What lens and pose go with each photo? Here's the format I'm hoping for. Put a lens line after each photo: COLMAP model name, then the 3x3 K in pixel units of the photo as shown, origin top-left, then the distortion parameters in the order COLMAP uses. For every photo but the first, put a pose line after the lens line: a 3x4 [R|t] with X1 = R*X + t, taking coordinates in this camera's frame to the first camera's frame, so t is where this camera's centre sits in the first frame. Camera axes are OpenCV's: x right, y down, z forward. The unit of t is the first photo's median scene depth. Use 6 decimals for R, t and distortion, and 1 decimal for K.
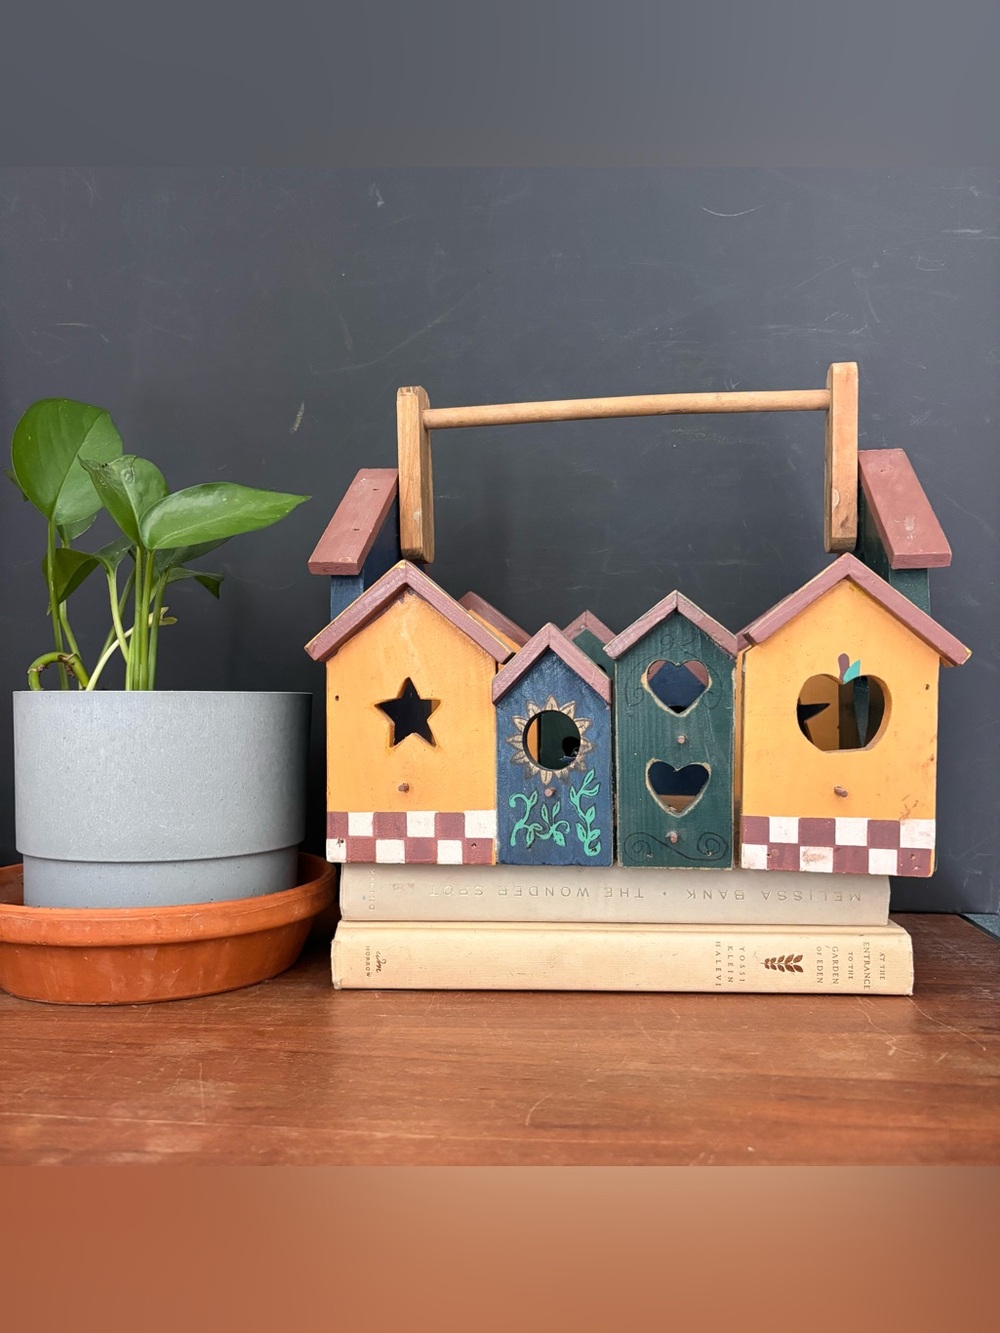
lens RADIAL K [[1038.9, 0, 490.3], [0, 1038.9, 661.4], [0, 0, 1]] dist [0.002071, 0.004914]
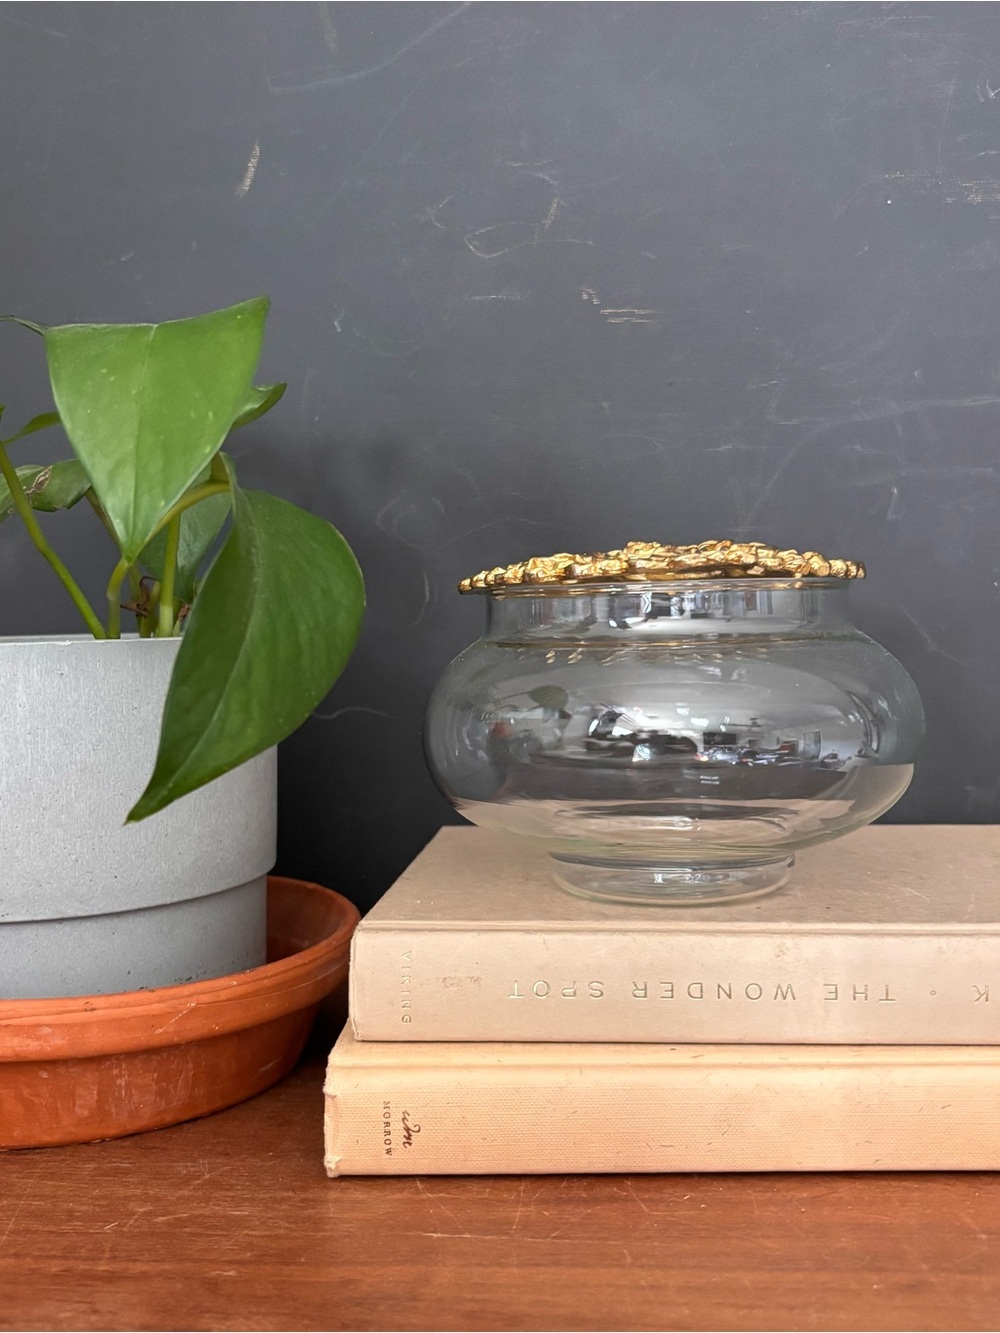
lens RADIAL K [[1381.2, 0, 500.0], [0, 1381.2, 666.5], [0, 0, 1]] dist [-0.005807, 0.026389]
pose [[0.999837, -0.013745, -0.011688, -0.059784], [0.014586, 0.997057, 0.075269, -0.011476], [0.010619, -0.075427, 0.997095, 0.315449]]
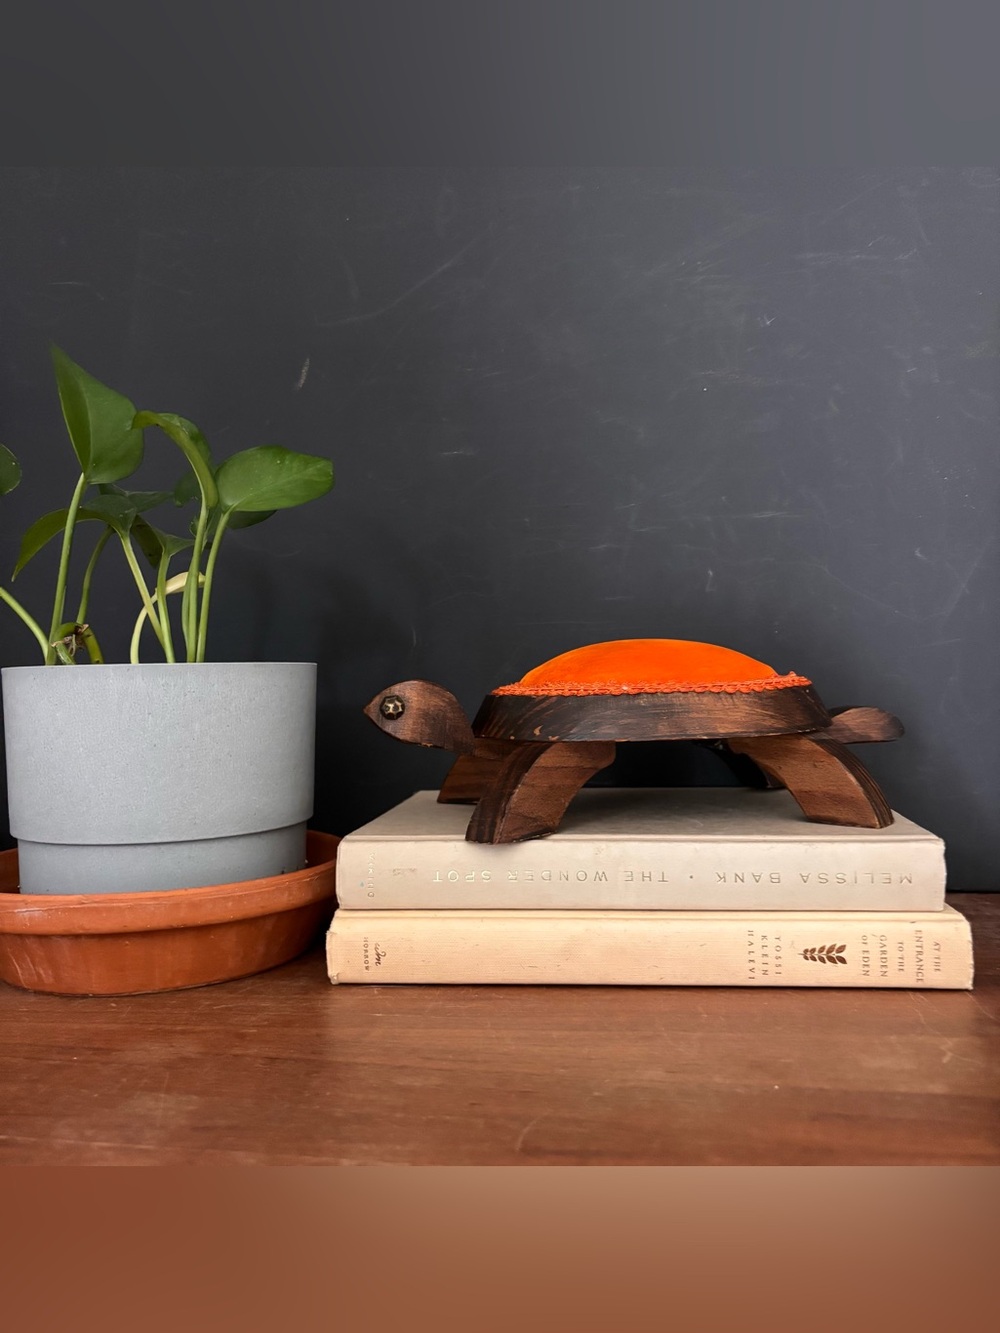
lens RADIAL K [[1037.3, 0, 499.1], [0, 1037.3, 653.1], [0, 0, 1]] dist [0.003103, 0.009578]
pose [[0.998683, -0.019245, -0.047560, 0.054352], [0.020047, 0.999664, 0.016428, 0.011574], [0.047228, -0.017360, 0.998733, 0.107024]]
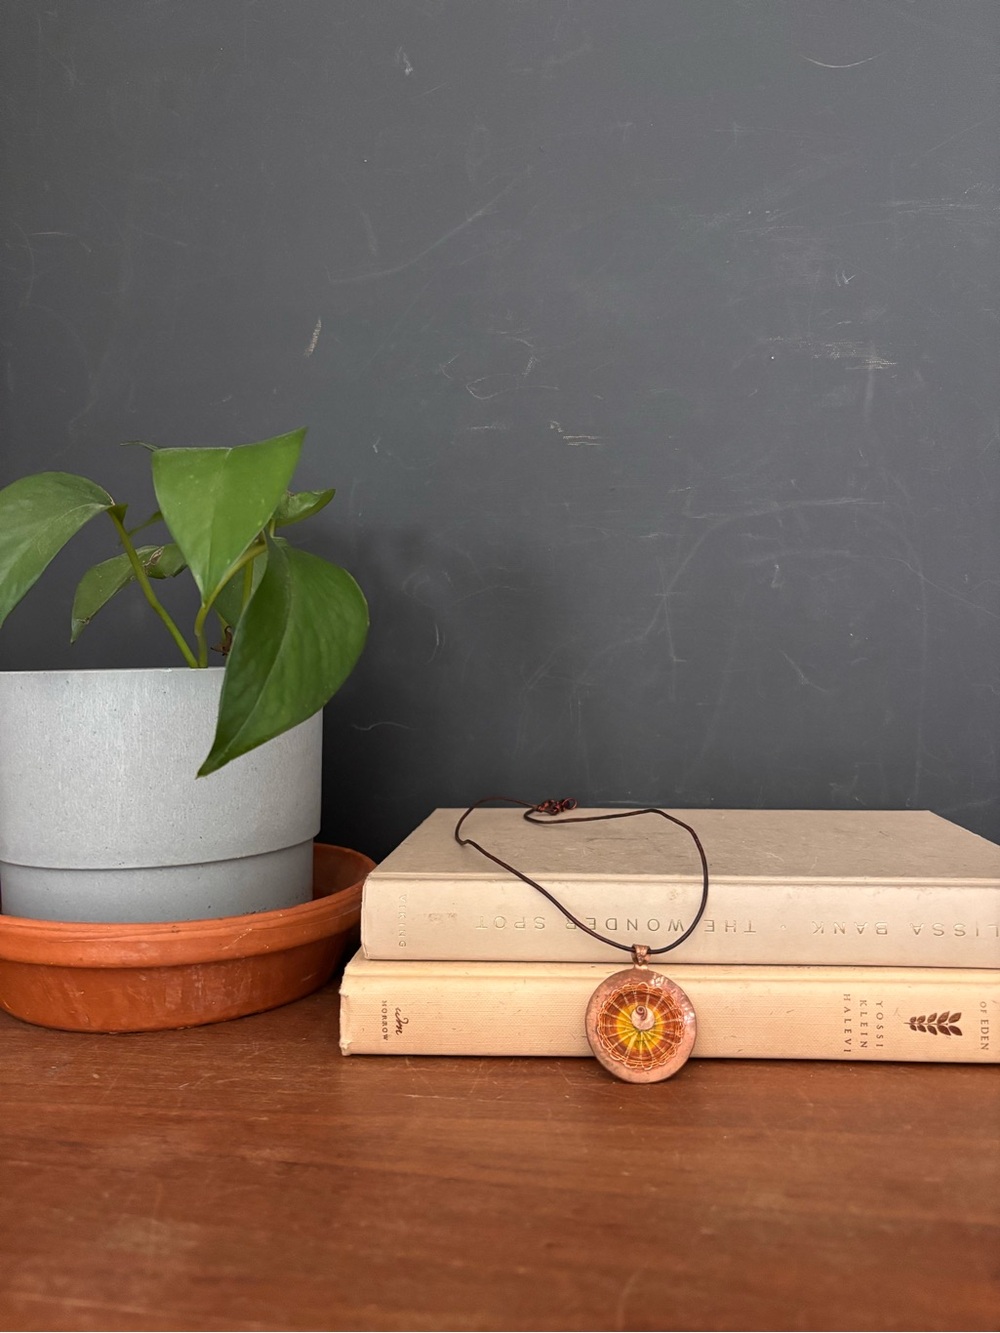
lens RADIAL K [[1032.9, 0, 490.4], [0, 1032.9, 667.5], [0, 0, 1]] dist [0.006828, 0.003455]
pose [[0.998839, -0.007737, -0.047545, -0.009712], [0.009689, 0.999114, 0.040959, -0.001912], [0.047186, -0.041372, 0.998029, 0.276297]]
